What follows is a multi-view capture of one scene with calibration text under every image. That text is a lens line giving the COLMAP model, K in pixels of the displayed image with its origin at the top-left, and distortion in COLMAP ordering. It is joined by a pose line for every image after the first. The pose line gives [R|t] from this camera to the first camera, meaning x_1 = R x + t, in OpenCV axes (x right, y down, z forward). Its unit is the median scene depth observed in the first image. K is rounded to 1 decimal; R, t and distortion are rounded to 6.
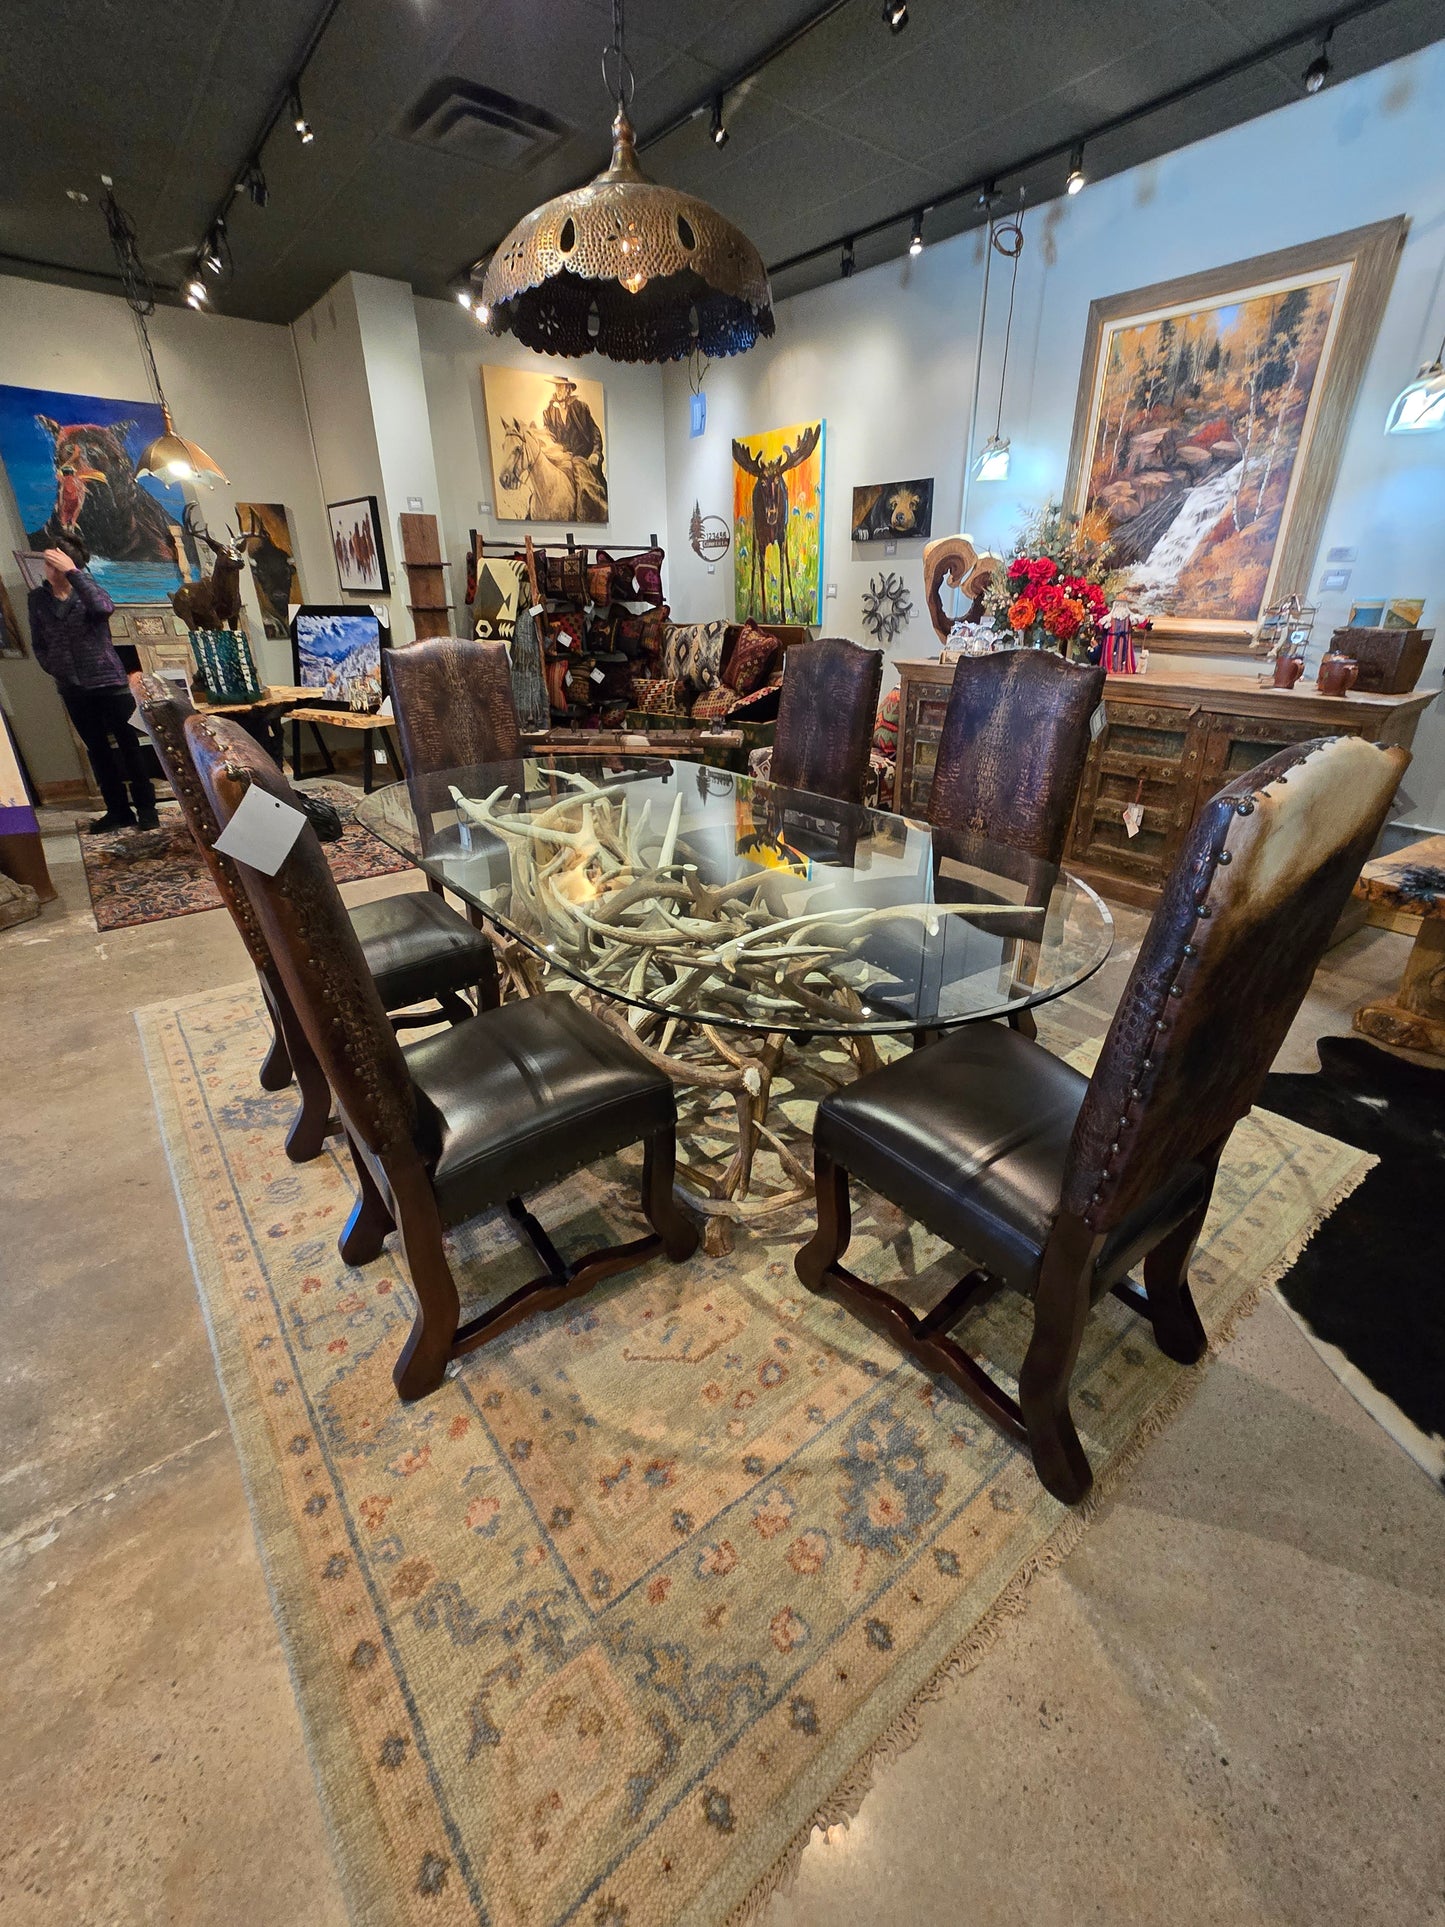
lens RADIAL K [[813.0, 0, 739.9], [0, 813.0, 942.6], [0, 0, 1]] dist [-0.001003, 0.000484]
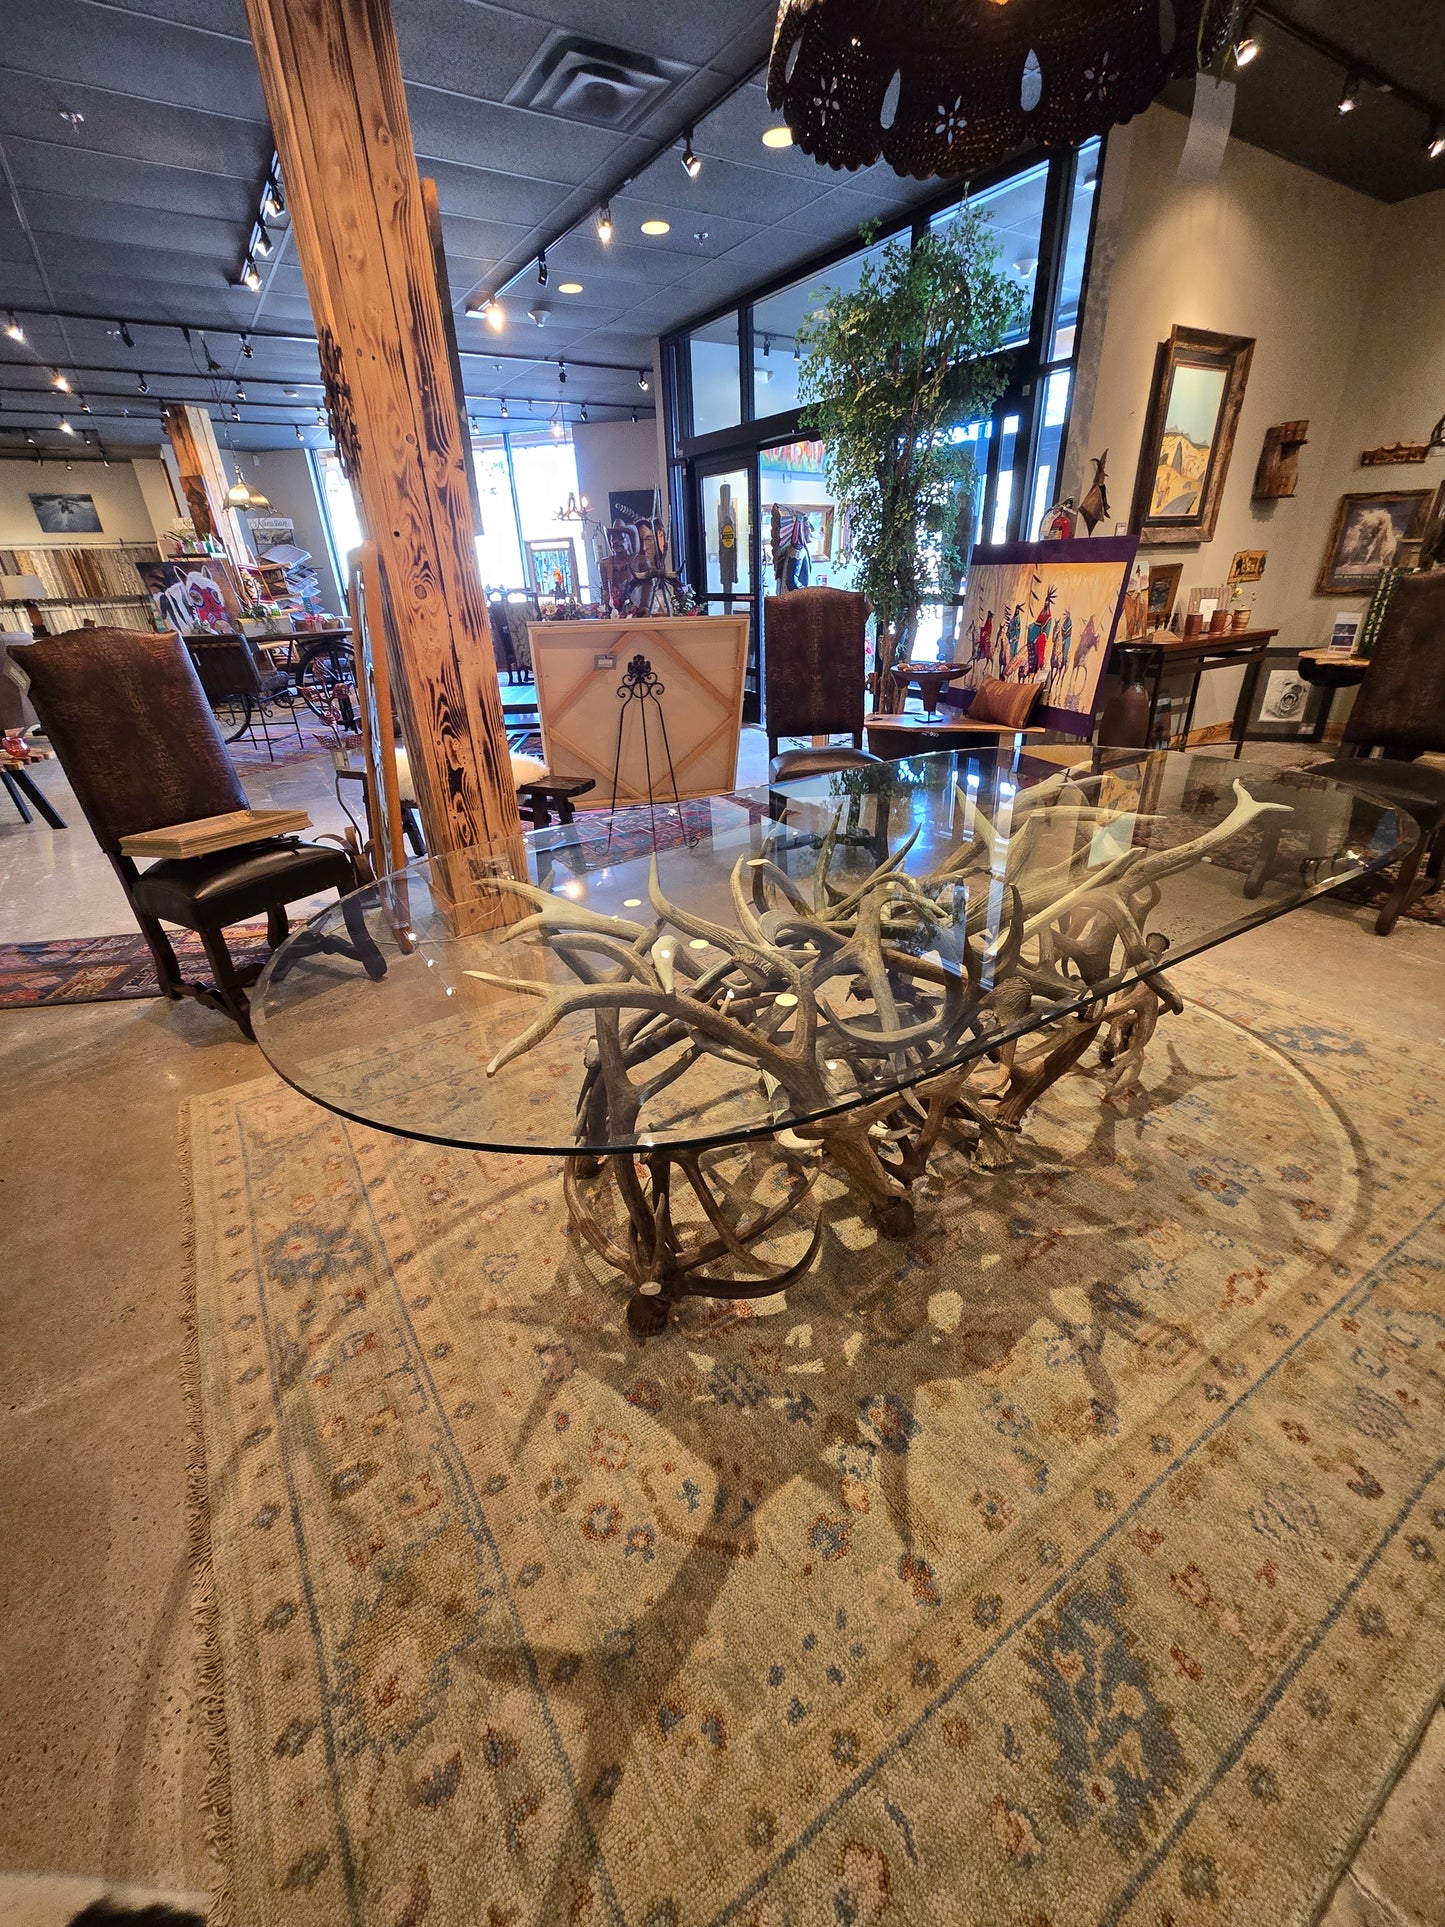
lens RADIAL K [[786.2, 0, 724.6], [0, 786.2, 974.1], [0, 0, 1]] dist [-0.001516, 0.001368]
pose [[-0.104922, 0.463314, -0.879961, 0.359070], [-0.364841, 0.805215, 0.467461, -0.184347], [0.925139, 0.370092, 0.084551, 0.476164]]
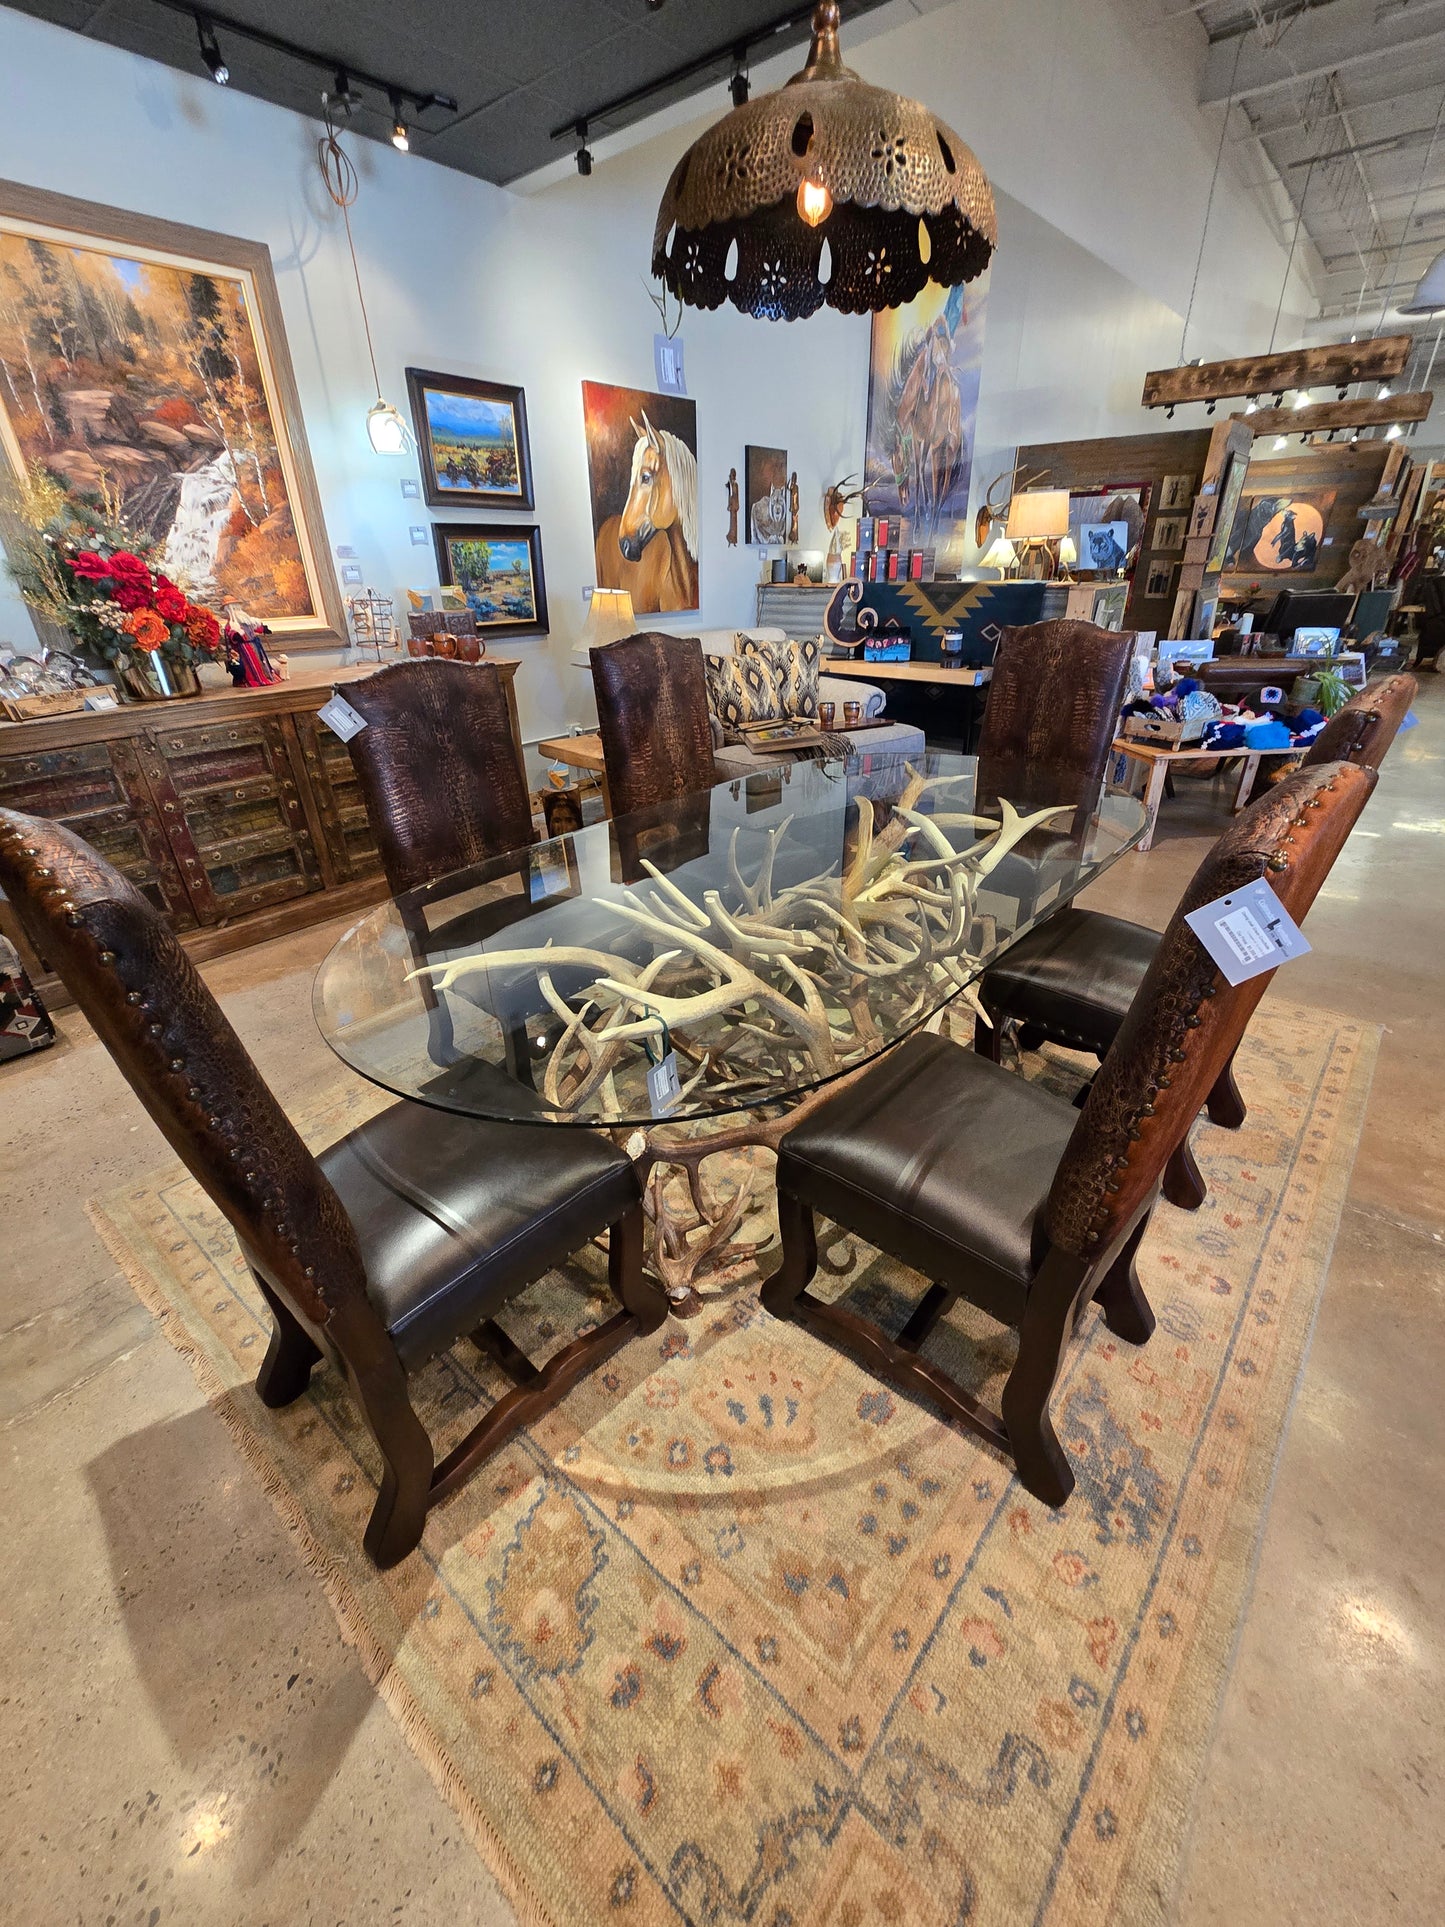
lens RADIAL K [[785.1, 0, 724.8], [0, 785.1, 973.2], [0, 0, 1]] dist [0.000040, 0.001274]
pose [[-0.182899, -0.455206, 0.871399, -0.539759], [0.415762, 0.767378, 0.488132, -0.297629], [-0.890893, 0.451573, 0.048904, 0.645391]]
